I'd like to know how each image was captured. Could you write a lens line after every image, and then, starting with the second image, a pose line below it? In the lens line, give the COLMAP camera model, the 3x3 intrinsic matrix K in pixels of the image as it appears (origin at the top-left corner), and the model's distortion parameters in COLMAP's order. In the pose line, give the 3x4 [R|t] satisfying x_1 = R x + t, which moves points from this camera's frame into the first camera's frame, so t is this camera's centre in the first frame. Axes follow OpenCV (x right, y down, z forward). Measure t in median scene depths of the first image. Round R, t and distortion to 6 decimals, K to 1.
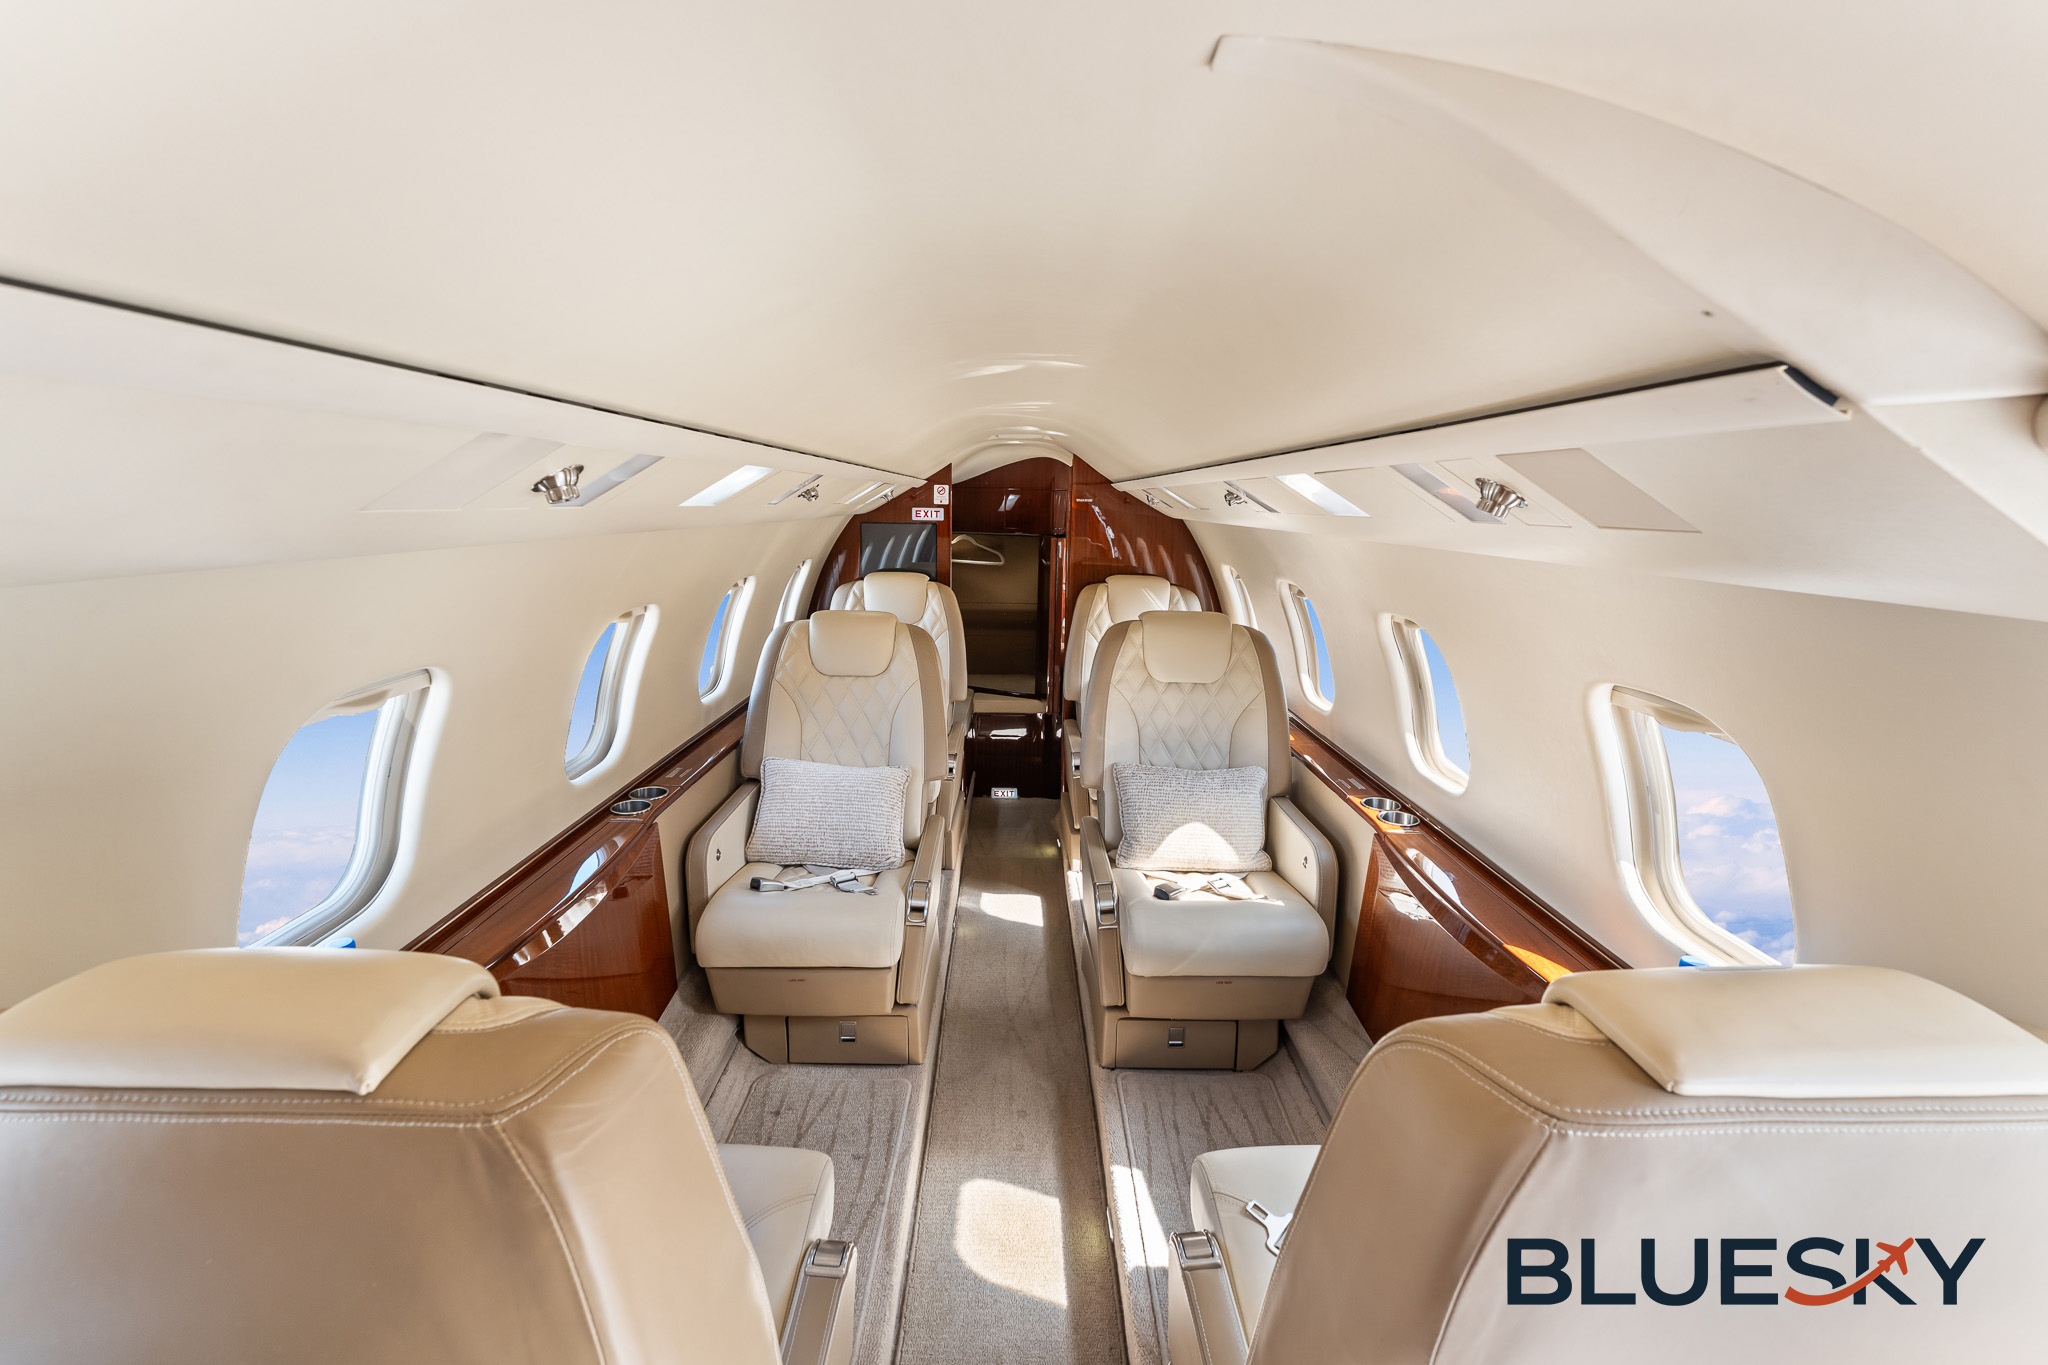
lens RADIAL K [[814.7, 0, 1021.0], [0, 814.7, 680.1], [0, 0, 1]] dist [-0.002062, -0.000779]
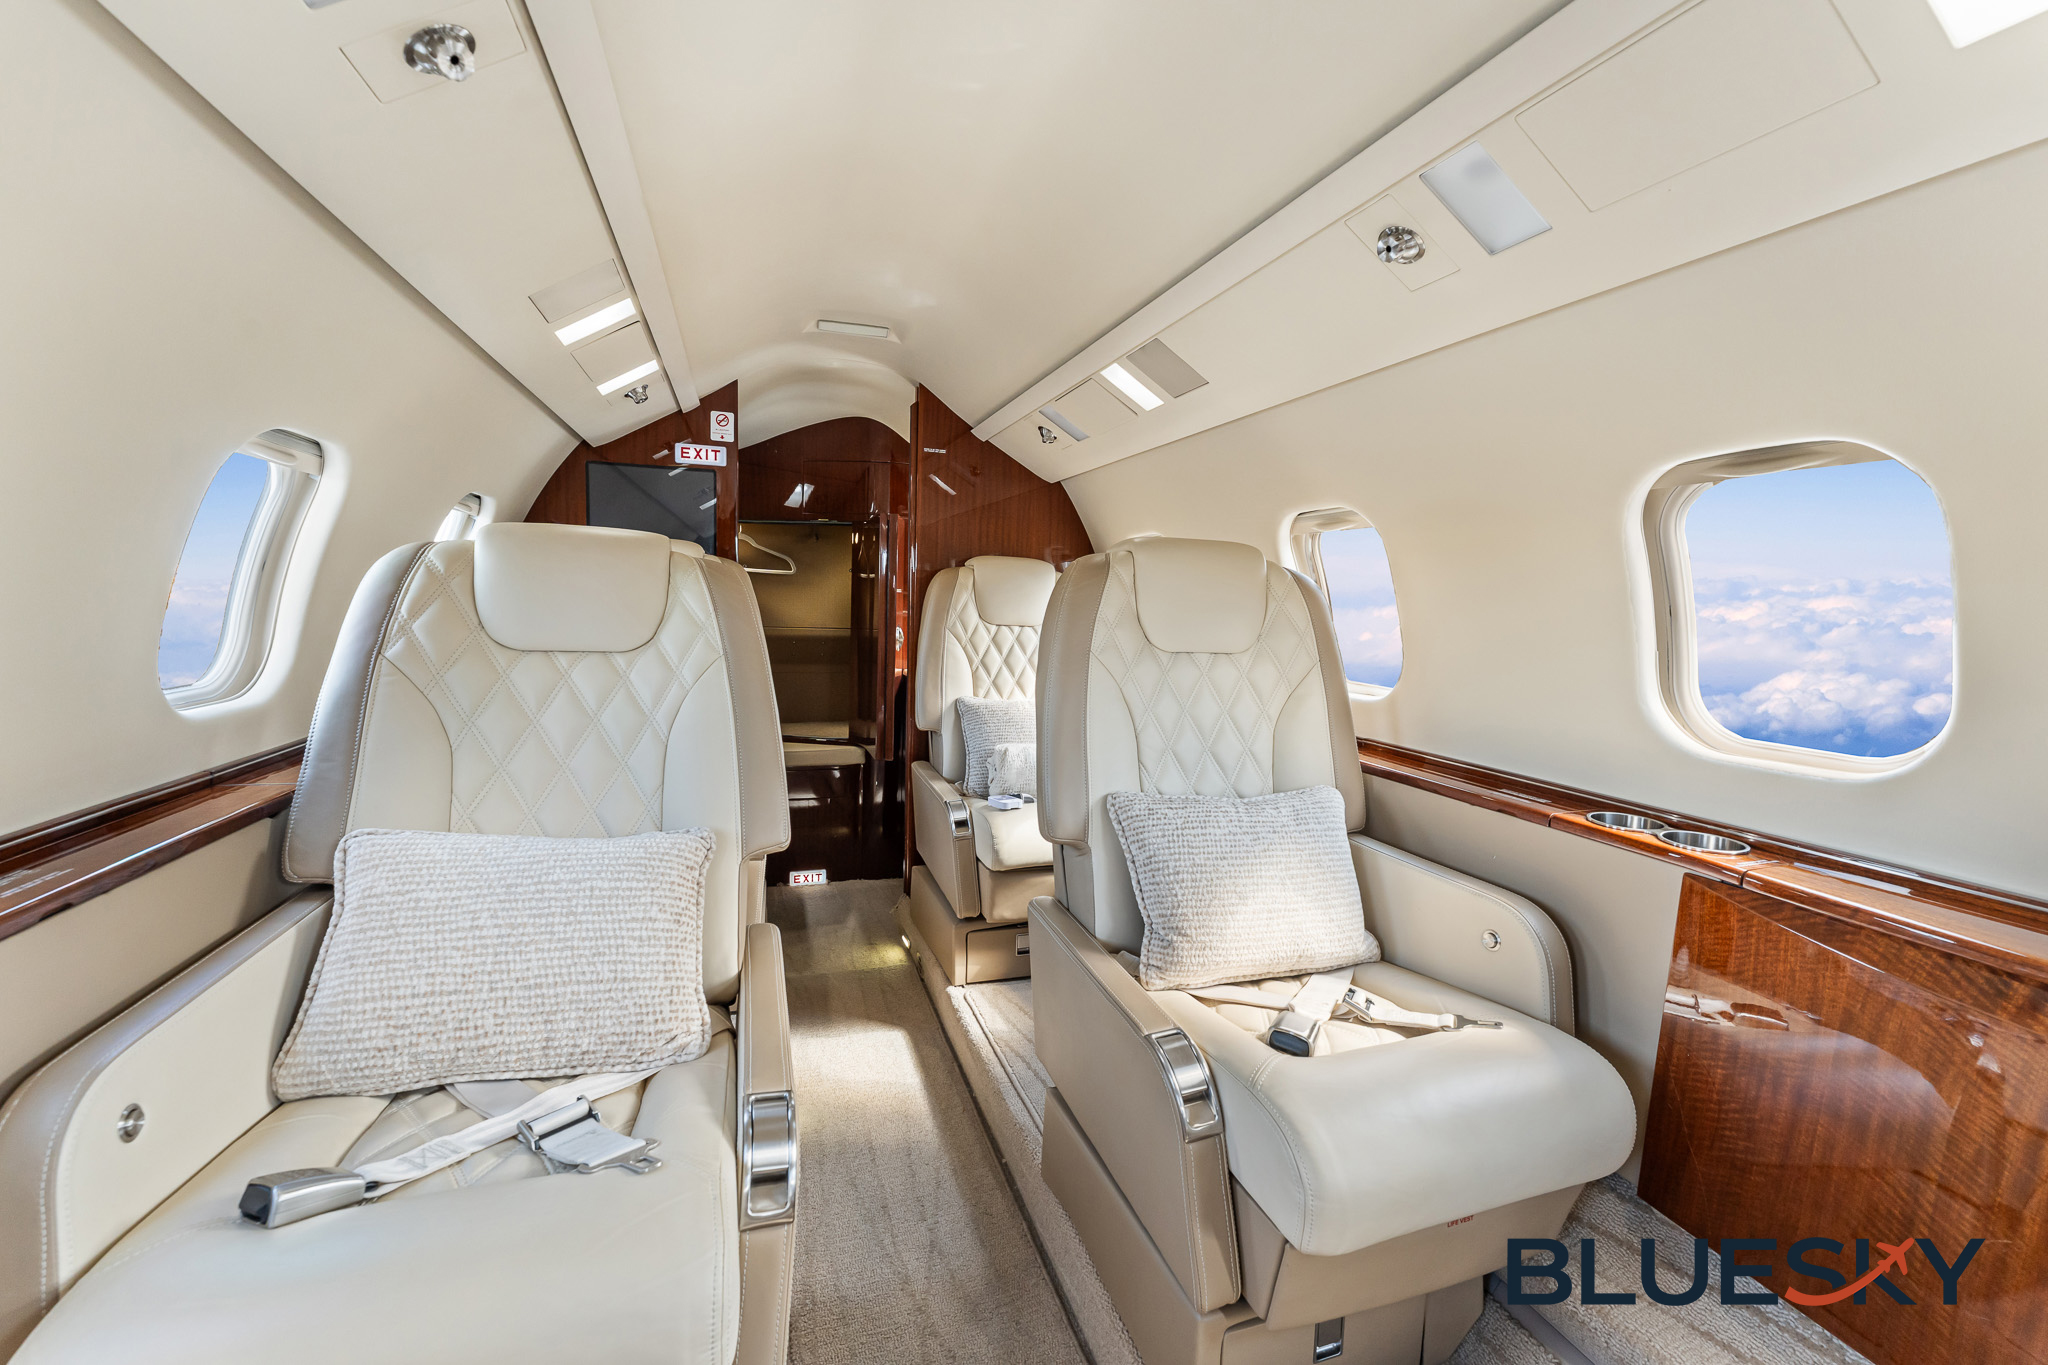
lens RADIAL K [[813.7, 0, 1031.5], [0, 813.7, 692.9], [0, 0, 1]] dist [-0.011762, -0.000151]
pose [[0.951468, -0.024601, 0.306763, -0.100349], [0.048093, 0.996439, -0.069258, 0.067596], [-0.303967, 0.080650, 0.949263, 0.476632]]
